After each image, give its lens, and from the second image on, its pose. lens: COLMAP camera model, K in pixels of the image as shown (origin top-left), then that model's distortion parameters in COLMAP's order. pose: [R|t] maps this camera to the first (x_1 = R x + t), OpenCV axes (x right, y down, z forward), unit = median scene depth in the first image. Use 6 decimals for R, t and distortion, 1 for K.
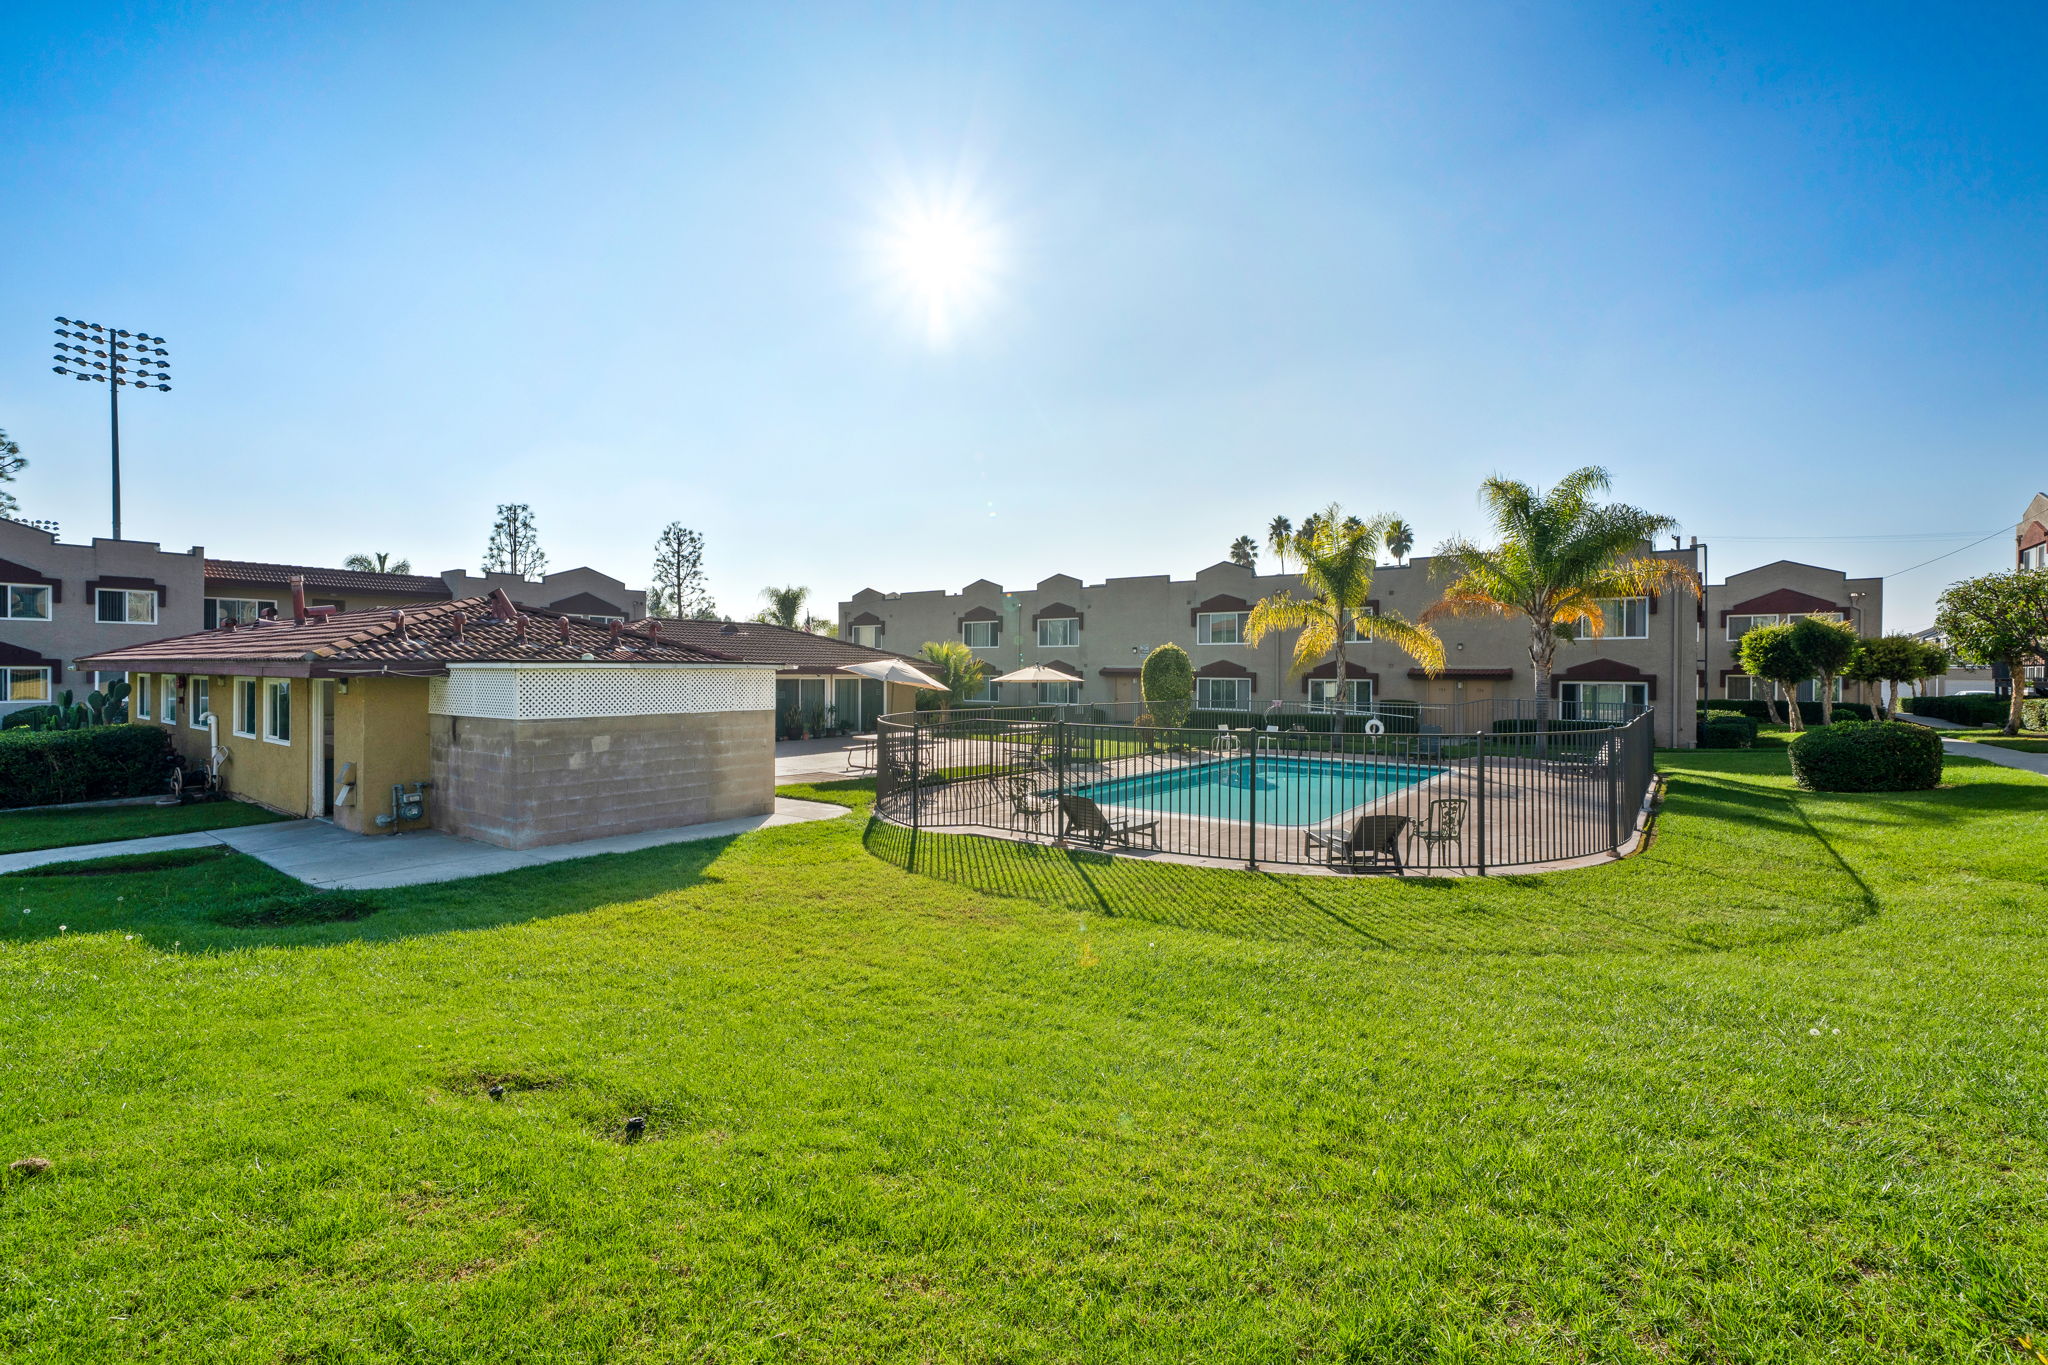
lens RADIAL K [[929.4, 0, 1024.0], [0, 929.4, 682.5], [0, 0, 1]] dist [-0.000950, 0.000228]
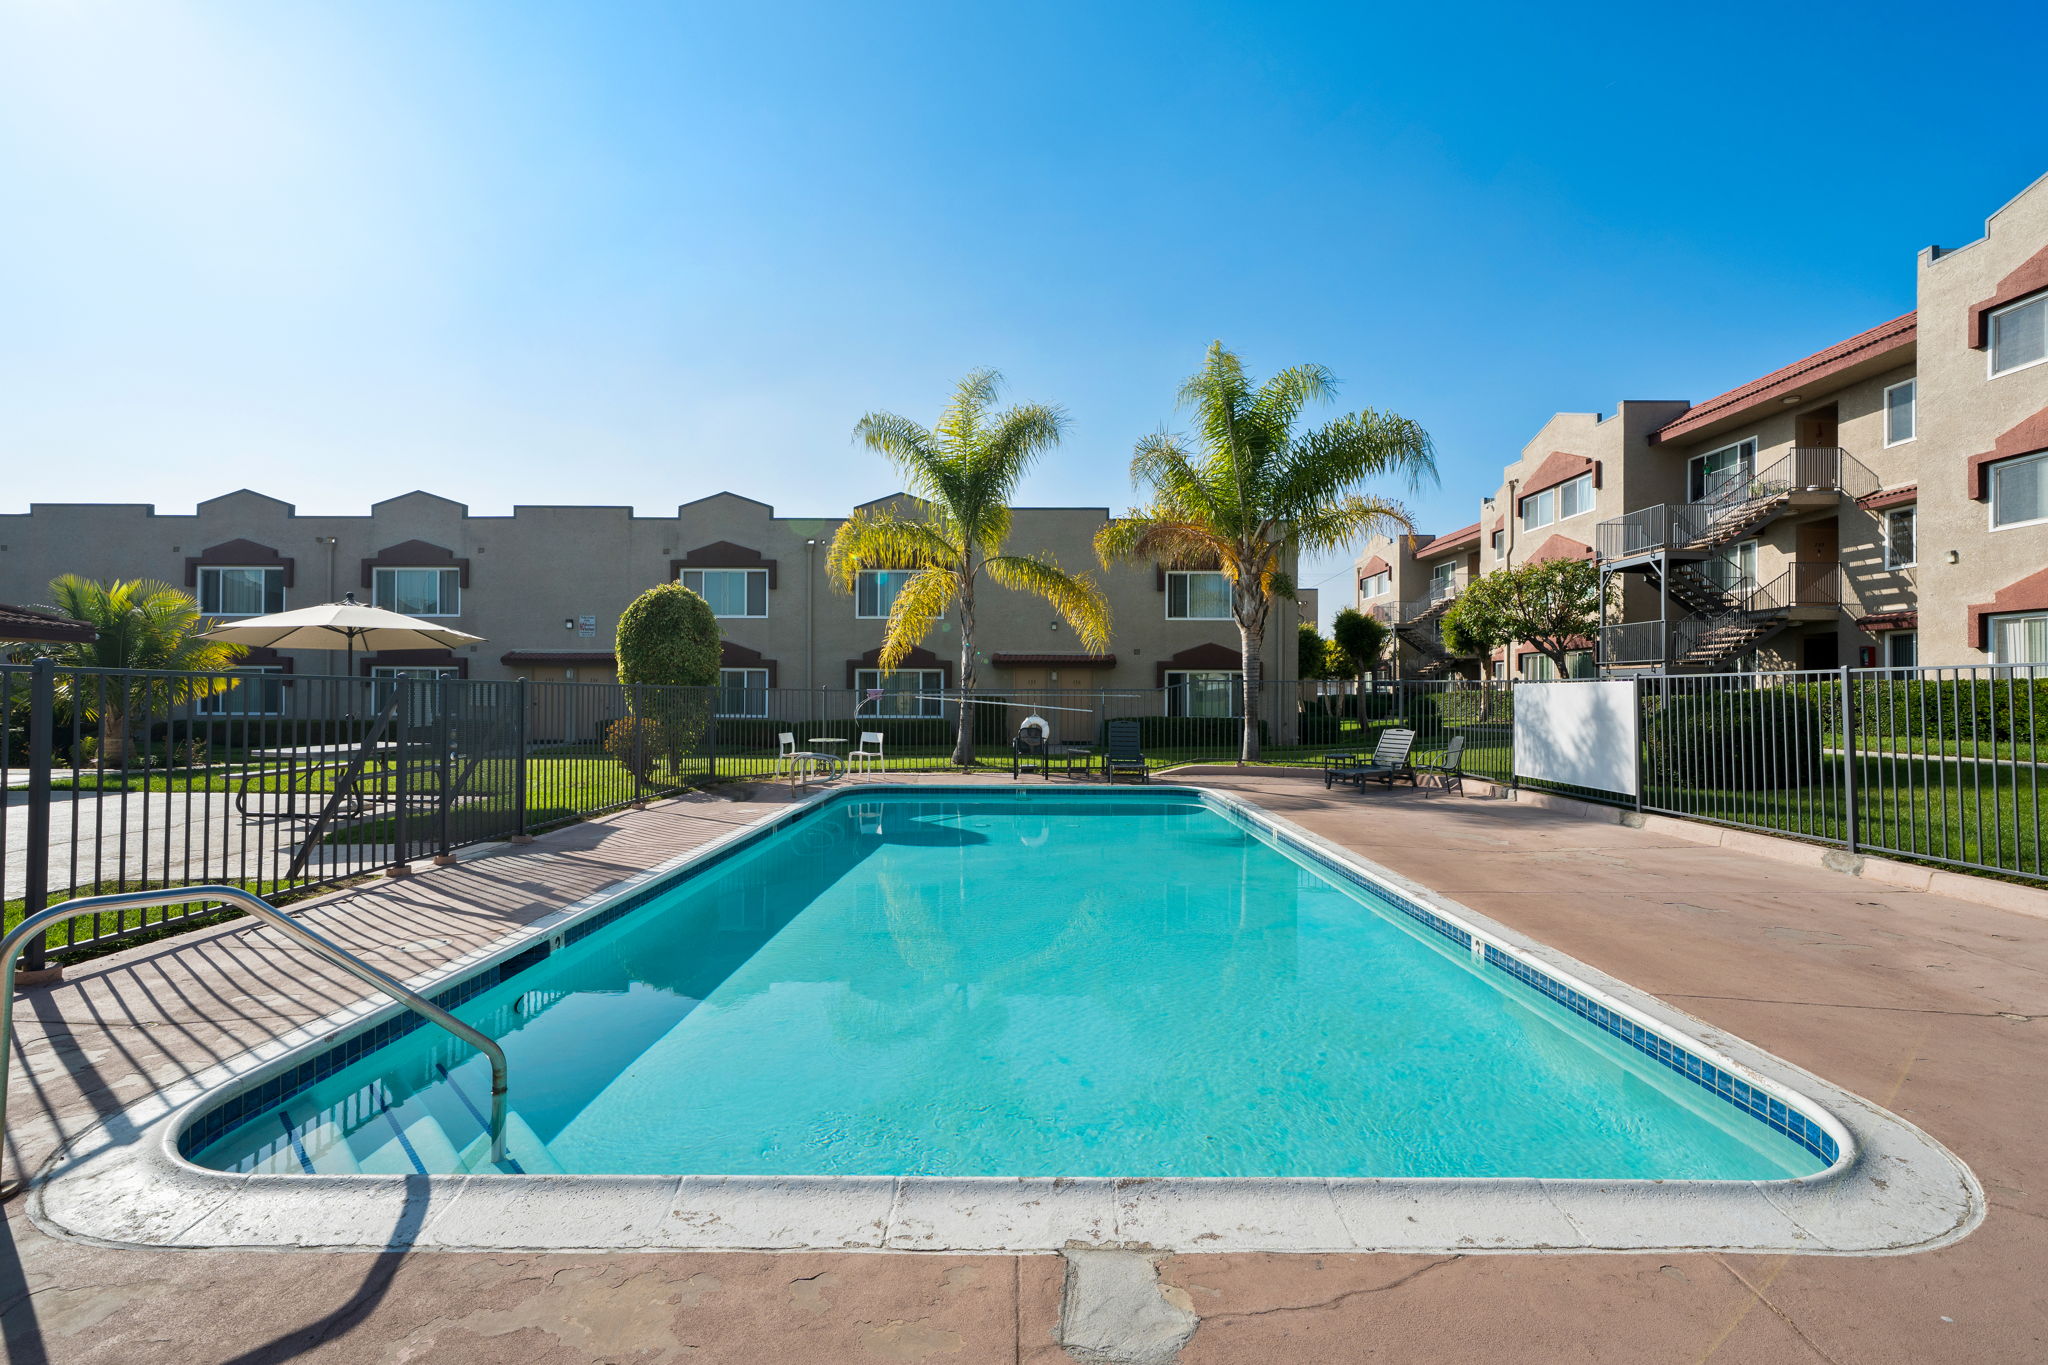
lens RADIAL K [[858.6, 0, 1024.0], [0, 858.6, 682.5], [0, 0, 1]] dist [0.001151, 0.000297]
pose [[0.792359, 0.009686, 0.609978, 0.014597], [0.008982, 0.999580, -0.027540, 0.029302], [-0.609988, 0.027301, 0.791940, 0.476107]]
